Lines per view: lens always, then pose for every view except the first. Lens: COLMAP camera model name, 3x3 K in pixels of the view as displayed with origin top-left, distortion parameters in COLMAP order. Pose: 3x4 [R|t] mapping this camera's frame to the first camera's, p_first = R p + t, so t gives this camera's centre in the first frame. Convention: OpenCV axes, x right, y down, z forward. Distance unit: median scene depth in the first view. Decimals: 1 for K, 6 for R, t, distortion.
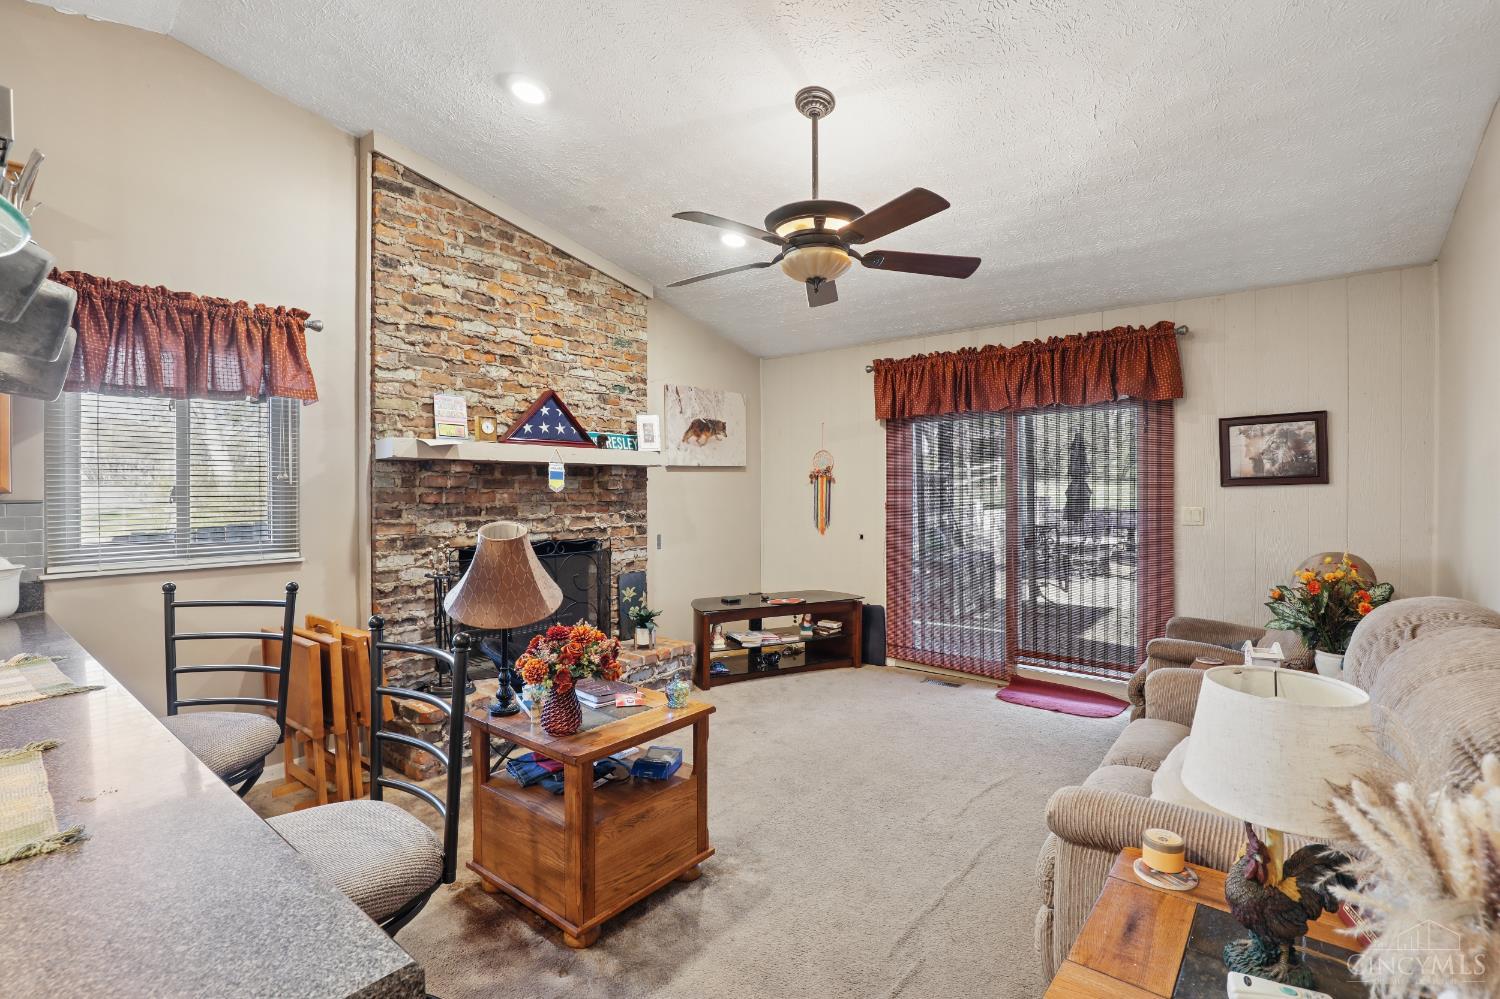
lens RADIAL K [[691.3, 0, 738.3], [0, 691.3, 501.3], [0, 0, 1]] dist [-0.035447, 0.004637]
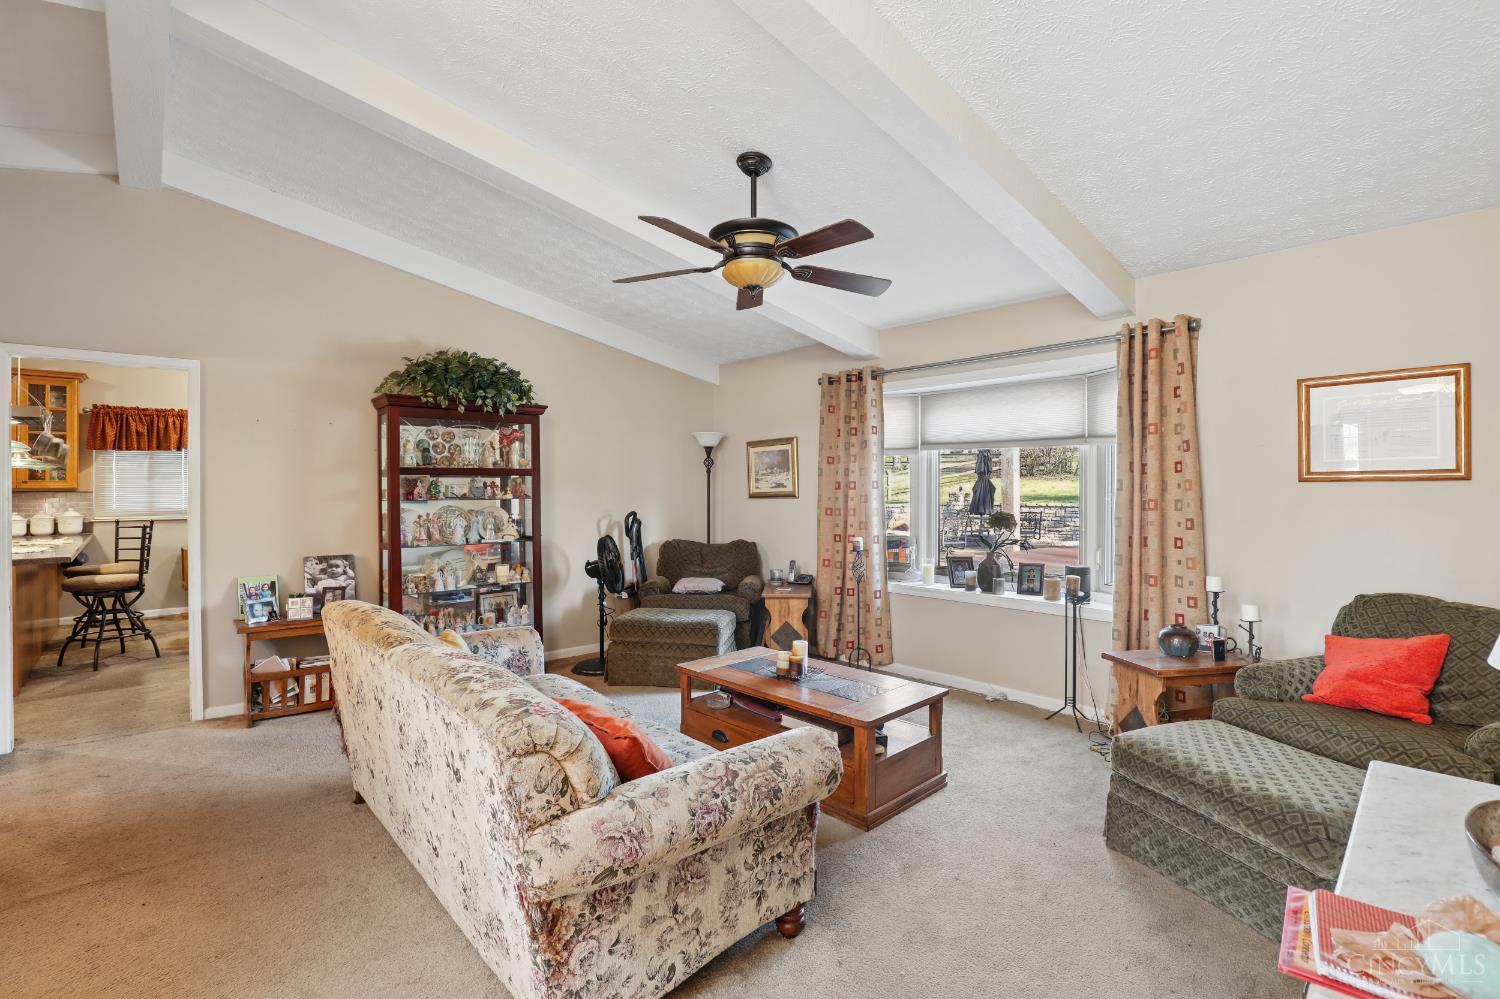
lens RADIAL K [[691.3, 0, 749.8], [0, 691.3, 488.9], [0, 0, 1]] dist [-0.035447, 0.004637]
pose [[0.988940, 0.003658, -0.148274, 1.281321], [-0.005439, 0.999918, -0.011610, 0.003827], [0.148219, 0.012288, 0.988878, -0.823648]]
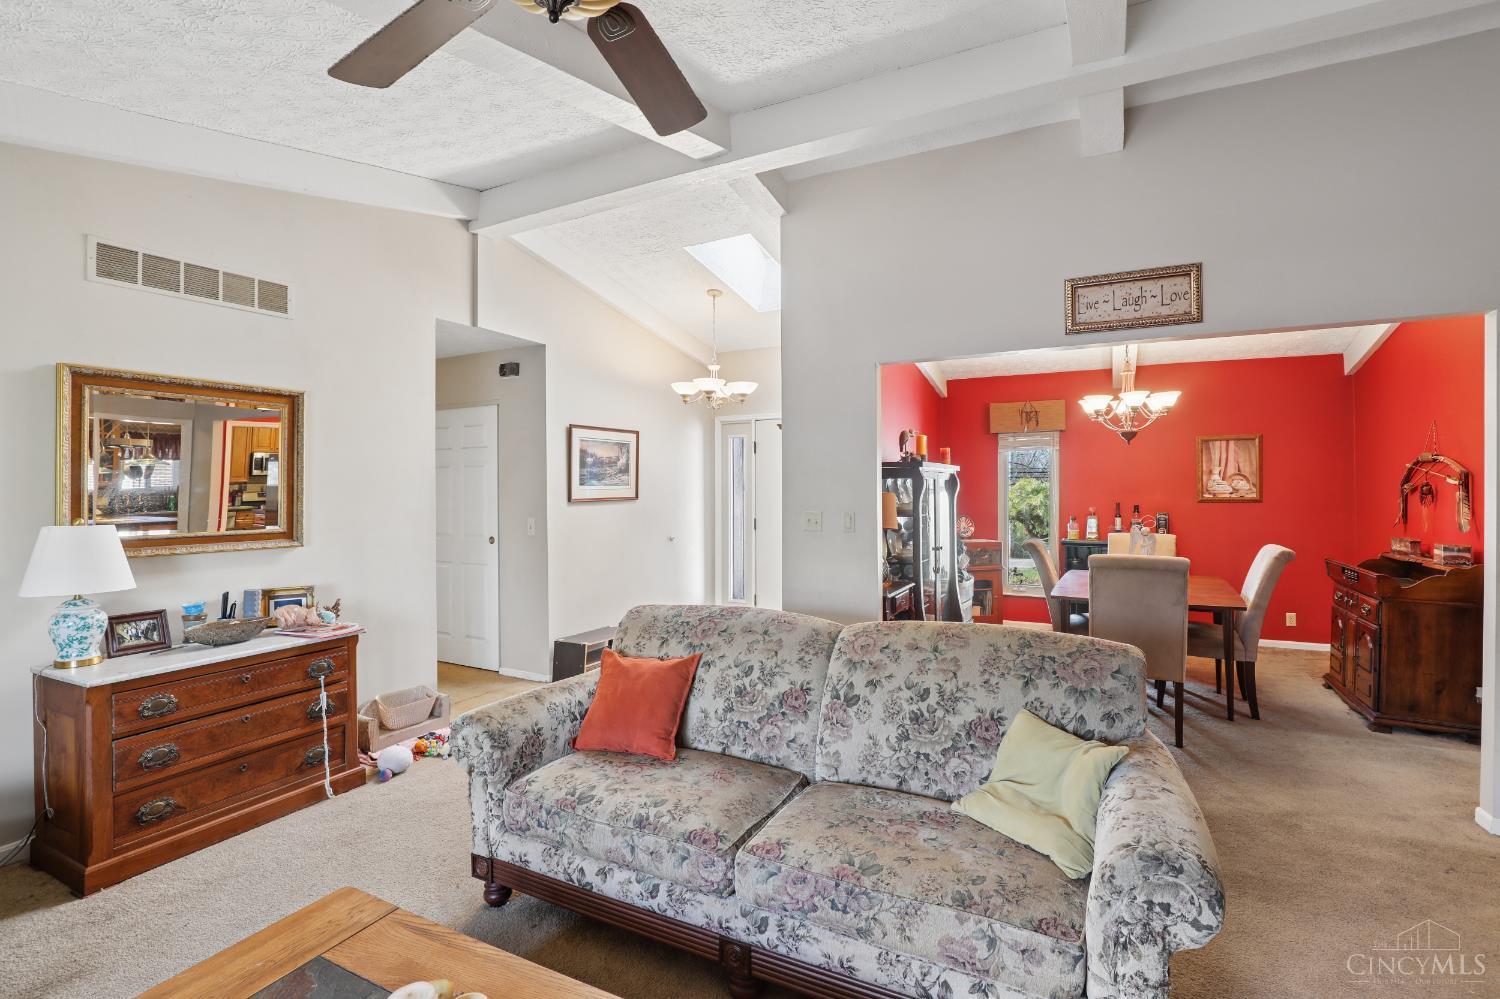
lens RADIAL K [[691.3, 0, 750.9], [0, 691.3, 486.2], [0, 0, 1]] dist [-0.035447, 0.004637]
pose [[-0.980949, 0.006300, -0.194165, 1.130155], [0.004103, 0.999923, 0.011711, -0.015755], [0.194224, 0.010692, -0.980899, 0.355306]]
